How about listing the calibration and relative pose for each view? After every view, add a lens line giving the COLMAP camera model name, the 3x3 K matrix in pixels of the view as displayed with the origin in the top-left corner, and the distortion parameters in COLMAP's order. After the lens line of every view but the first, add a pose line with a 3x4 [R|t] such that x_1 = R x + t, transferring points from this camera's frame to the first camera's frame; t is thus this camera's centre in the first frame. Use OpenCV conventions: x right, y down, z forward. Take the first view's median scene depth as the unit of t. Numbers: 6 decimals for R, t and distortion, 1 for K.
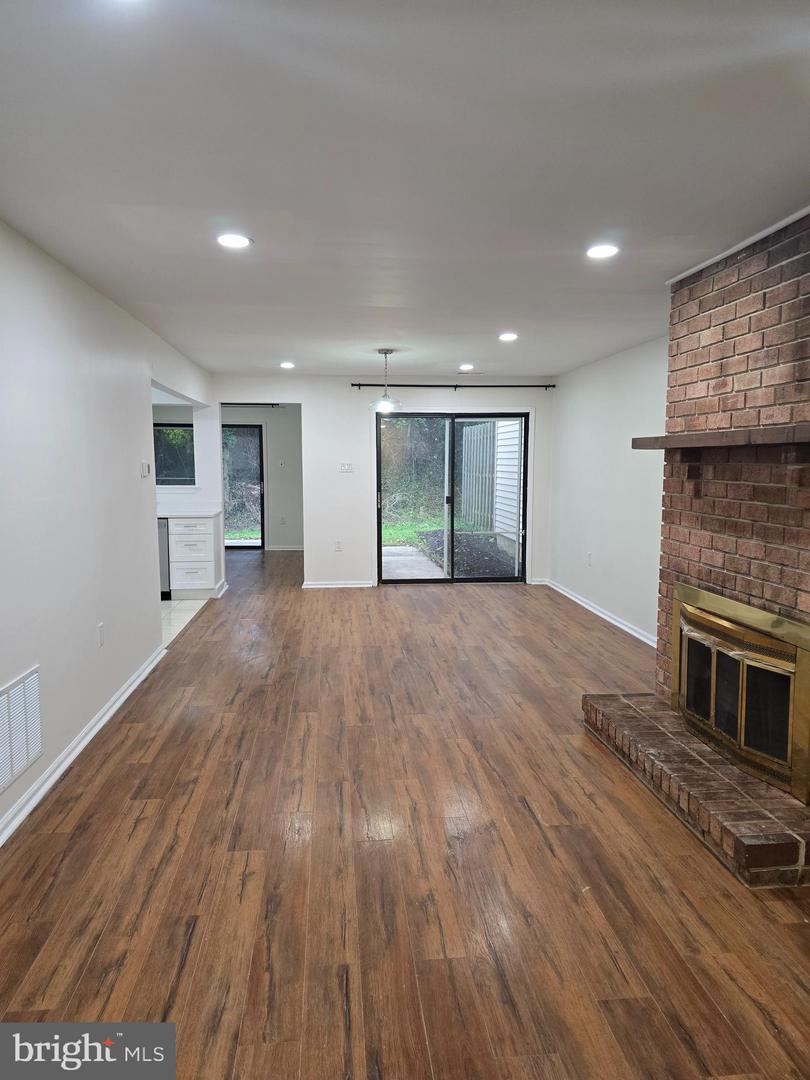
lens RADIAL K [[726.2, 0, 406.6], [0, 726.2, 546.2], [0, 0, 1]] dist [0.059935, -0.033156]
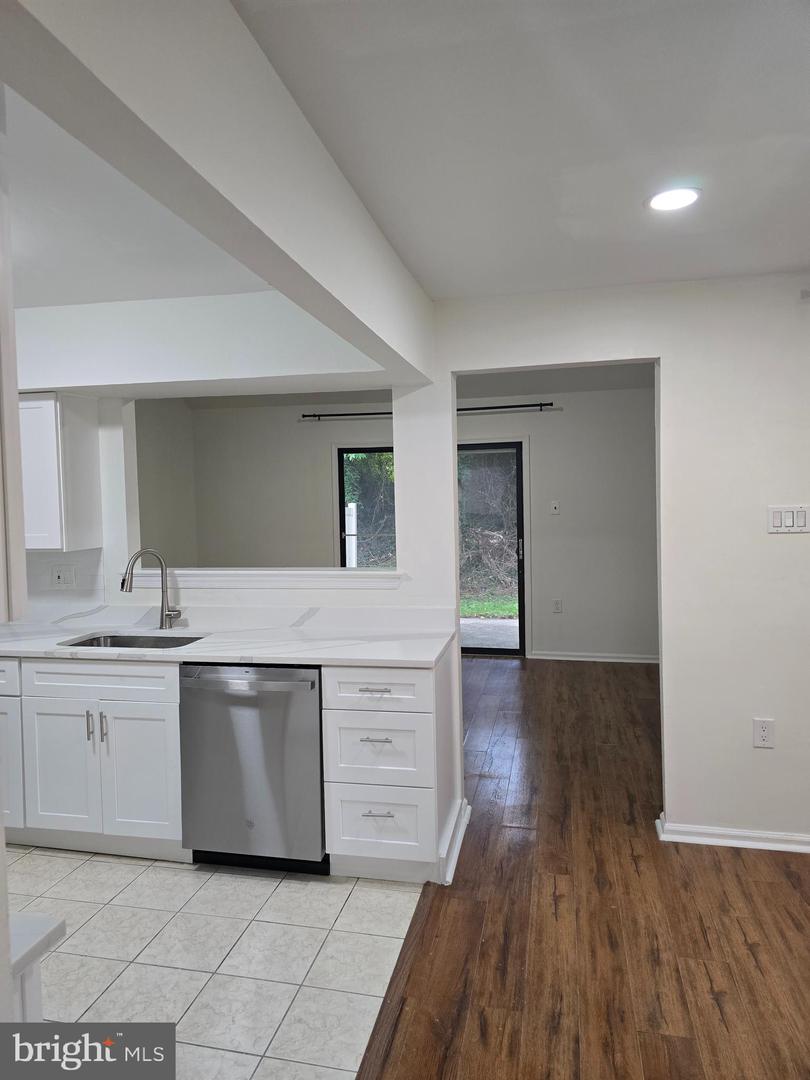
lens RADIAL K [[726.2, 0, 404.1], [0, 726.2, 551.1], [0, 0, 1]] dist [0.059935, -0.033156]
pose [[0.951432, 0.000442, -0.307857, -0.587692], [-0.014164, 0.999003, -0.042342, -0.286265], [0.307531, 0.044646, 0.950490, 2.260684]]
